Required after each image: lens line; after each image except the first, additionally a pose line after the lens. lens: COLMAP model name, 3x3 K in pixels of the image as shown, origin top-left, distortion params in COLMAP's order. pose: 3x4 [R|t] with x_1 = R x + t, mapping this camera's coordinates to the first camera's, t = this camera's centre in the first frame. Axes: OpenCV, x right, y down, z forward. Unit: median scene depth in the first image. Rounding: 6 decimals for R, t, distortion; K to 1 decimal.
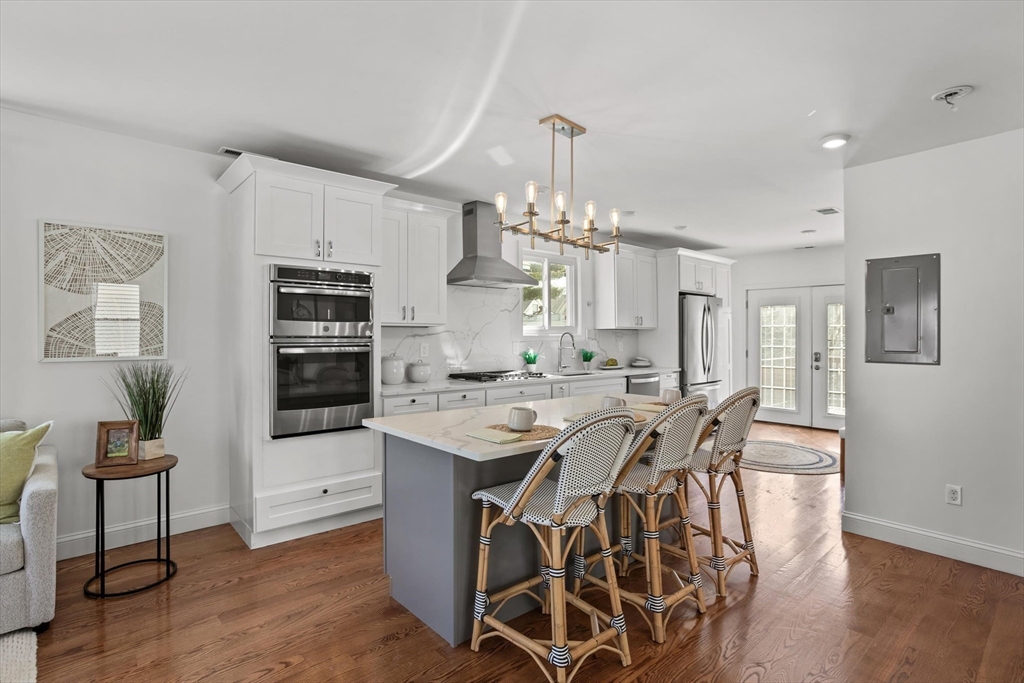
lens RADIAL K [[509.1, 0, 508.2], [0, 509.1, 333.9], [0, 0, 1]] dist [-0.045418, 0.010625]
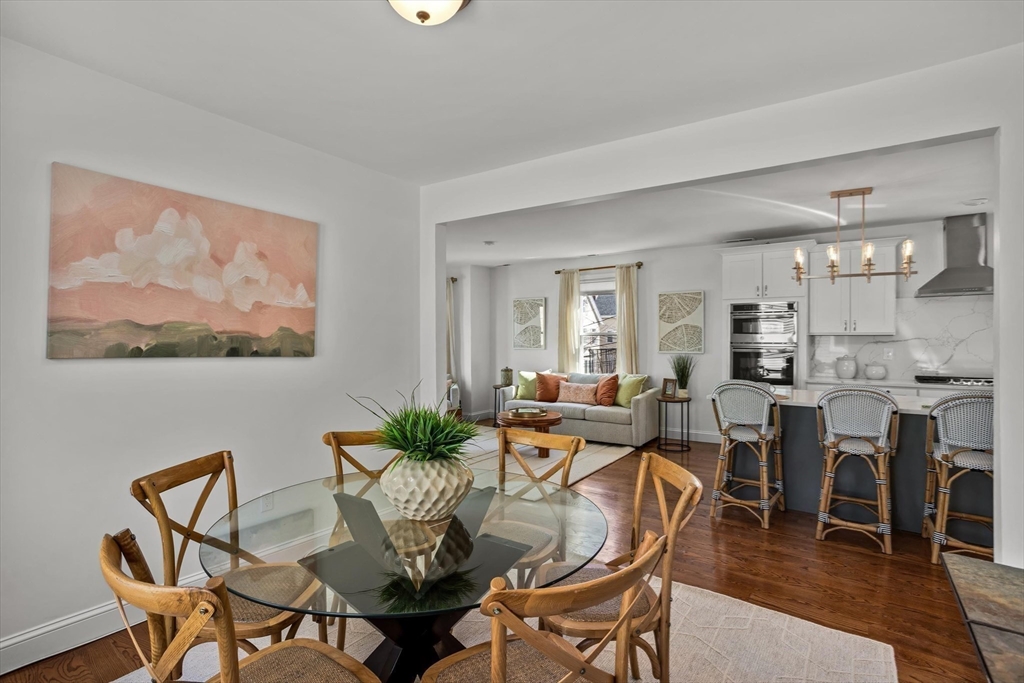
lens RADIAL K [[498.8, 0, 513.0], [0, 498.8, 337.1], [0, 0, 1]] dist [-0.037297, 0.022855]
pose [[0.217048, -0.004525, -0.976151, 0.605985], [0.002942, 0.999988, -0.003981, -0.005253], [0.976157, -0.002008, 0.217058, -0.101344]]
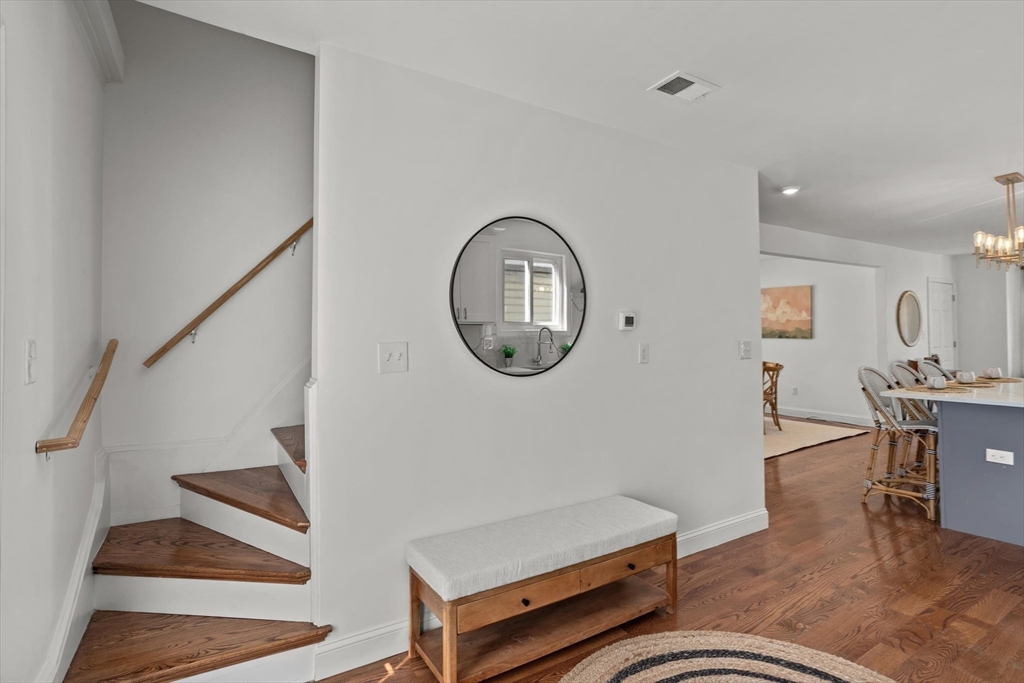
lens RADIAL K [[498.8, 0, 519.7], [0, 498.8, 327.6], [0, 0, 1]] dist [-0.037297, 0.022855]
pose [[-0.985471, 0.016486, 0.169040, 0.591171], [0.012765, 0.999652, -0.023076, 0.003726], [-0.169362, -0.020583, -0.985339, 1.240525]]
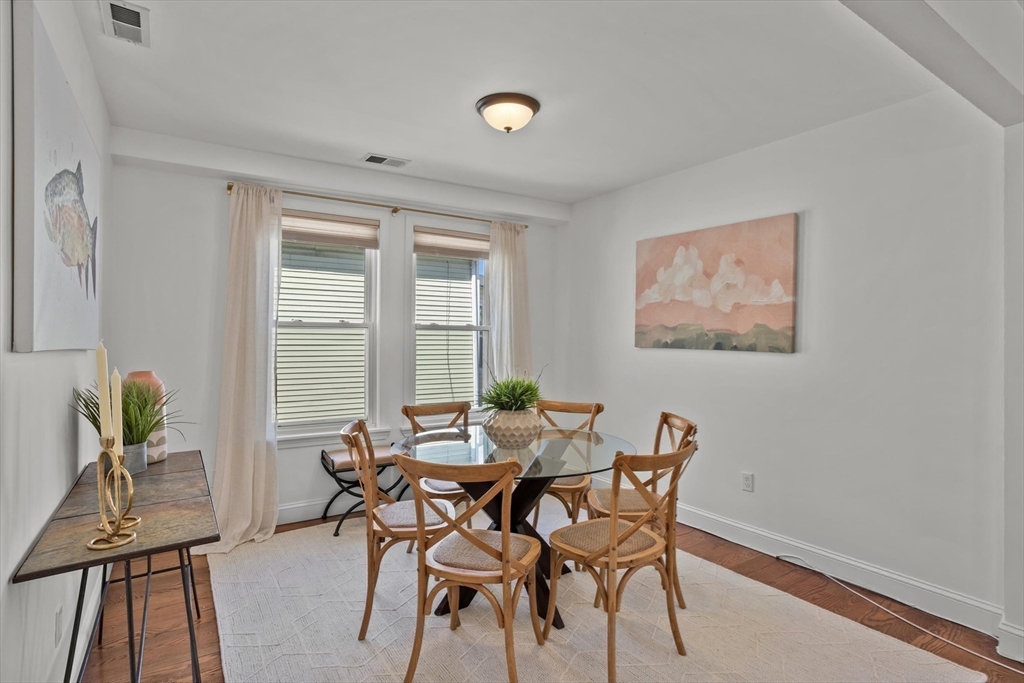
lens RADIAL K [[509.1, 0, 513.1], [0, 509.1, 345.5], [0, 0, 1]] dist [-0.045418, 0.010625]
pose [[-0.988549, -0.004933, 0.150822, 0.249210], [-0.004696, 0.999987, 0.001923, 0.005157], [-0.150830, 0.001193, -0.988559, 0.350896]]
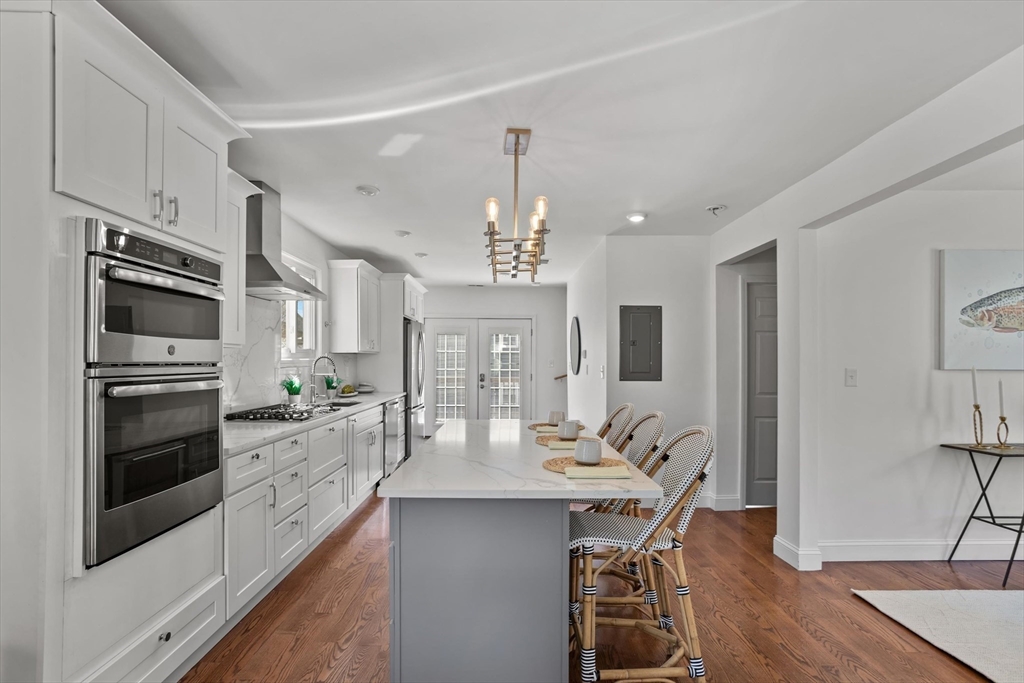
lens RADIAL K [[498.8, 0, 508.1], [0, 498.8, 355.8], [0, 0, 1]] dist [-0.037297, 0.022855]
pose [[0.661525, 0.007326, 0.749888, -0.293581], [-0.005102, 0.999973, -0.005268, -0.001257], [-0.749906, -0.000341, 0.661544, 0.190673]]
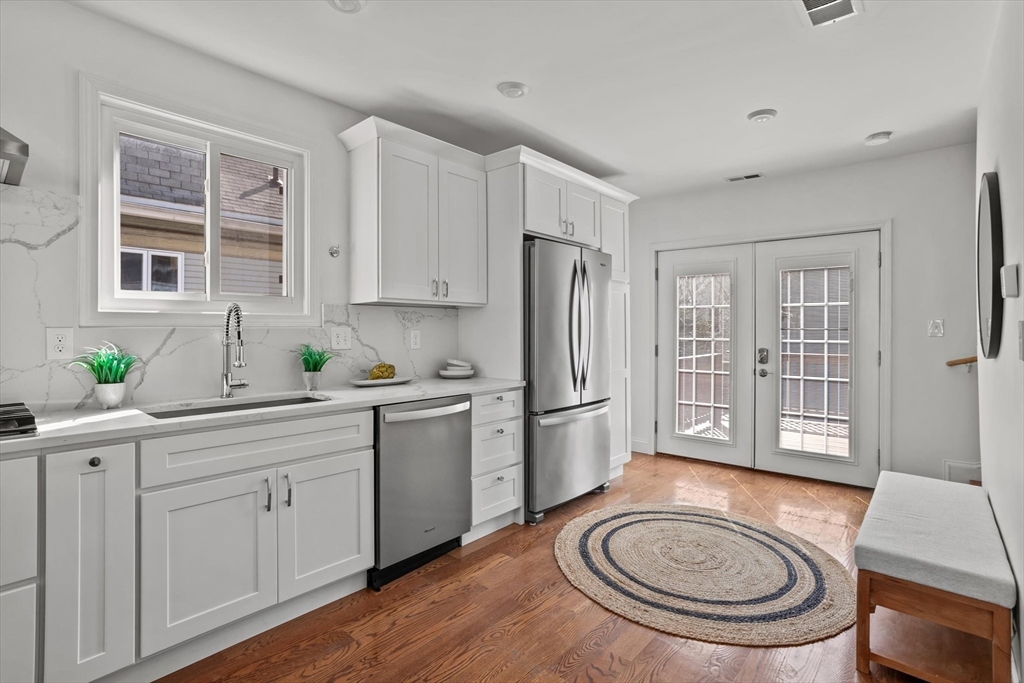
lens RADIAL K [[498.8, 0, 521.7], [0, 498.8, 326.4], [0, 0, 1]] dist [-0.037297, 0.022855]
pose [[0.989593, 0.004692, 0.143816, 0.278079], [-0.004732, 0.999989, -0.000066, 0.012559], [-0.143815, -0.000615, 0.989604, 0.523030]]
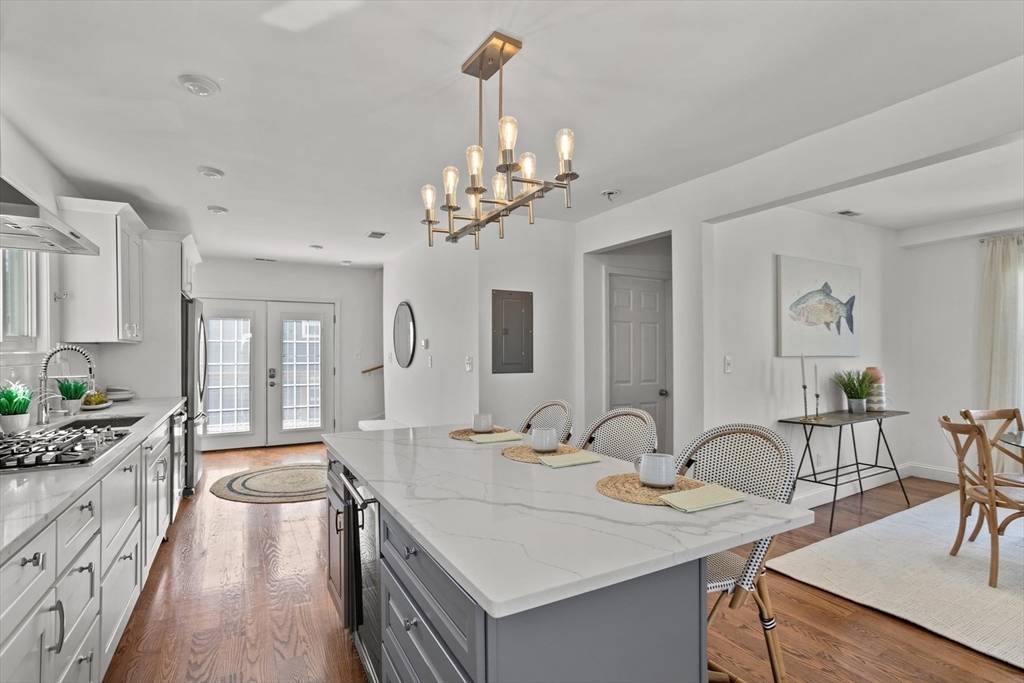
lens RADIAL K [[498.8, 0, 510.5], [0, 498.8, 345.1], [0, 0, 1]] dist [-0.037297, 0.022855]
pose [[0.221720, 0.008367, 0.975074, -0.271319], [0.000942, 0.999961, -0.008795, -0.000641], [-0.975110, 0.002869, 0.221703, 0.399041]]
